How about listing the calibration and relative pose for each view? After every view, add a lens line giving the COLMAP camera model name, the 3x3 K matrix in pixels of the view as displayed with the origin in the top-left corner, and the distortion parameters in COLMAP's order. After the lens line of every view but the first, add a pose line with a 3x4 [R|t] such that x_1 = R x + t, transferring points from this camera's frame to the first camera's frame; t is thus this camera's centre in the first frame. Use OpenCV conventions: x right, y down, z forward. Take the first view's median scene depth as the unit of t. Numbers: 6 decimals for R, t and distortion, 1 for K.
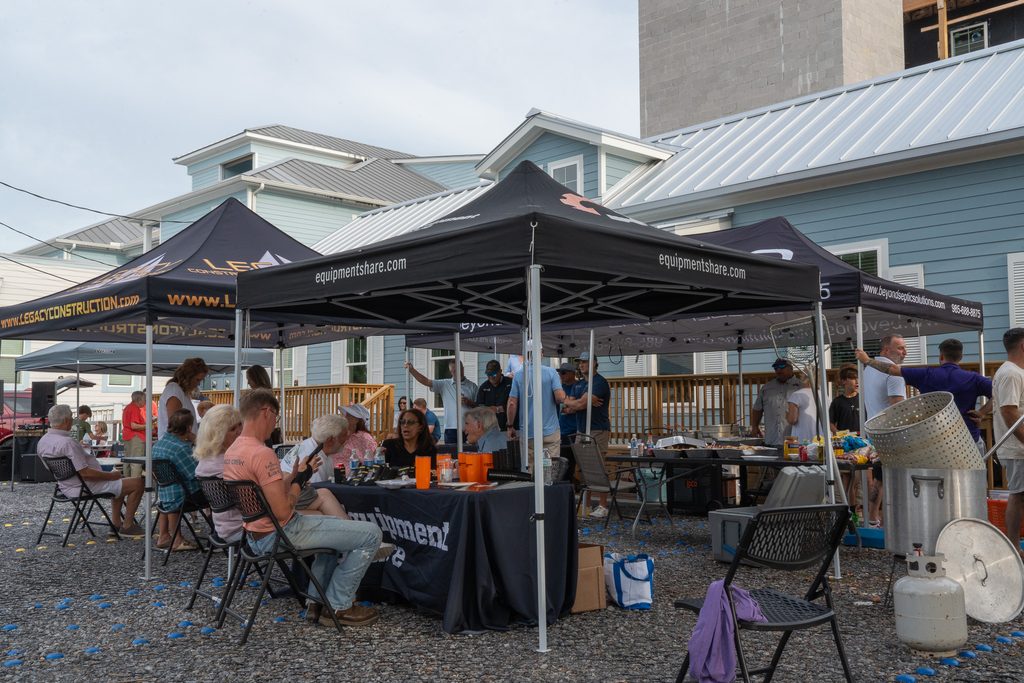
lens RADIAL K [[1047.4, 0, 504.9], [0, 1047.4, 339.1], [0, 0, 1]] dist [0.000517, 0.000000]
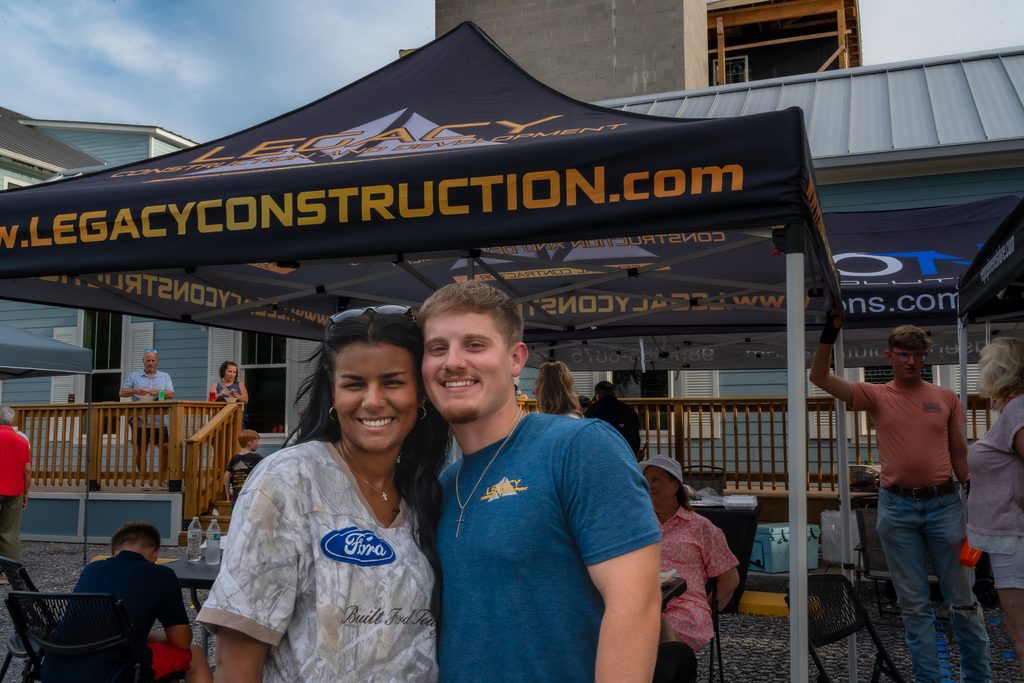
lens RADIAL K [[990.6, 0, 507.9], [0, 990.6, 342.1], [0, 0, 1]] dist [0.015765, 0.000000]
pose [[0.892787, 0.039565, 0.448738, -0.206448], [-0.033199, 0.999206, -0.022050, 0.009667], [-0.449254, 0.004789, 0.893391, 0.271351]]
